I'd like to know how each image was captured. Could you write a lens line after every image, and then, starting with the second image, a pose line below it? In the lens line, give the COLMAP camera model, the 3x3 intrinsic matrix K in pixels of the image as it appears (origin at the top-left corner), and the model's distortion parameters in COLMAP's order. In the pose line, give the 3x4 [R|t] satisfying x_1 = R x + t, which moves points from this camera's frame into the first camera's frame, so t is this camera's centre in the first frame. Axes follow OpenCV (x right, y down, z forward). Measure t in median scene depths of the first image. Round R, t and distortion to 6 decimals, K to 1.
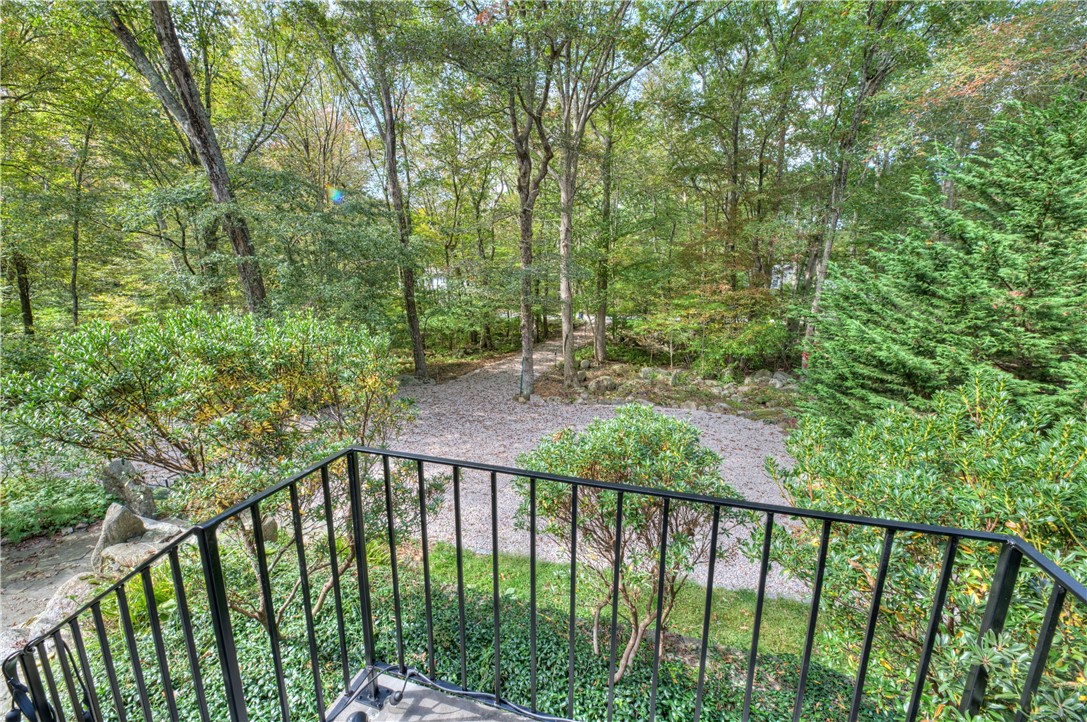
lens RADIAL K [[448.8, 0, 542.8], [0, 448.8, 361.7], [0, 0, 1]] dist [-0.002048, -0.000399]
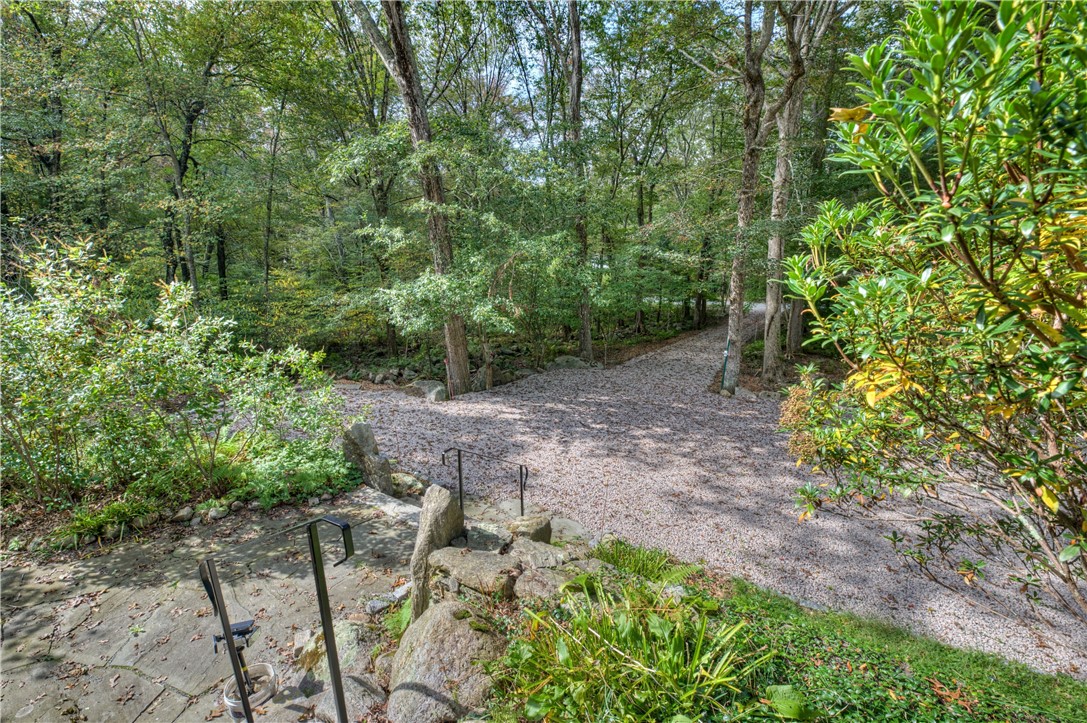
lens RADIAL K [[488.3, 0, 544.4], [0, 488.3, 361.2], [0, 0, 1]] dist [0.000144, -0.000573]
pose [[0.965651, 0.052870, -0.254408, -0.397792], [-0.048526, 0.998550, 0.023325, 0.068139], [0.255272, -0.010179, 0.966816, 0.212581]]
